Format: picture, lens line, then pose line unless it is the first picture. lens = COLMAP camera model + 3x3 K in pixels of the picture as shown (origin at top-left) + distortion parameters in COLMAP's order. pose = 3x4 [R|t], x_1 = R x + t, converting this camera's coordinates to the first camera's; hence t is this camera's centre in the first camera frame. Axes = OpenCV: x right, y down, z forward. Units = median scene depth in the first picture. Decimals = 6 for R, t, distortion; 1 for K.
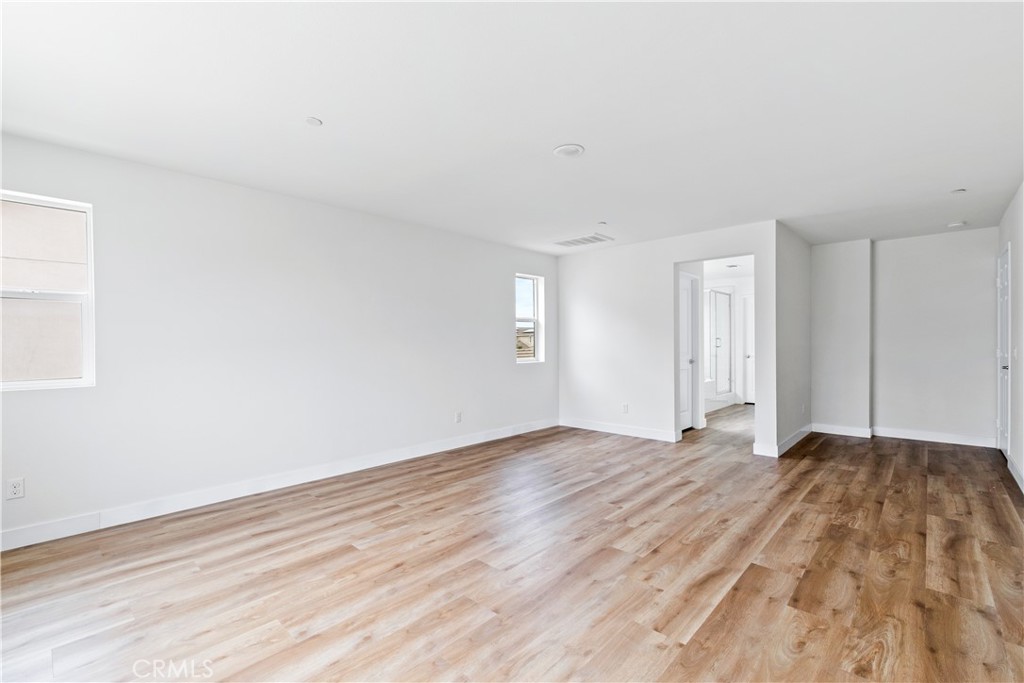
lens RADIAL K [[442.8, 0, 512.3], [0, 442.8, 345.0], [0, 0, 1]] dist [0.000080, -0.000060]
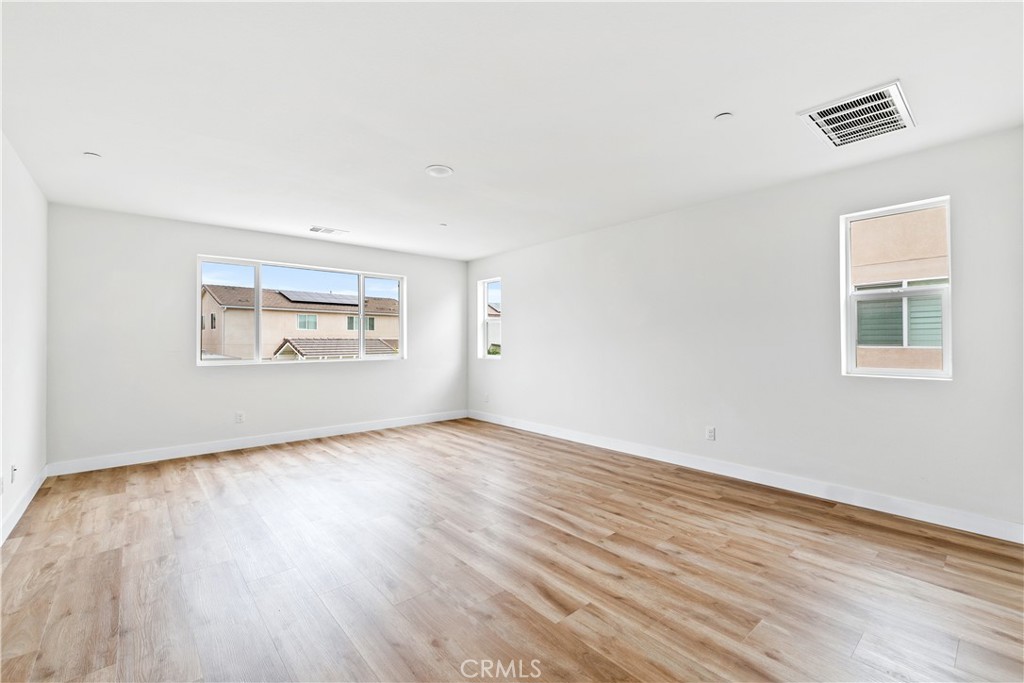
lens RADIAL K [[442.8, 0, 513.1], [0, 442.8, 337.7], [0, 0, 1]] dist [0.000080, -0.000060]
pose [[-0.105601, 0.000317, -0.994409, 0.863059], [-0.001544, 0.999999, 0.000483, -0.002889], [0.994407, 0.001587, -0.105601, 0.936505]]
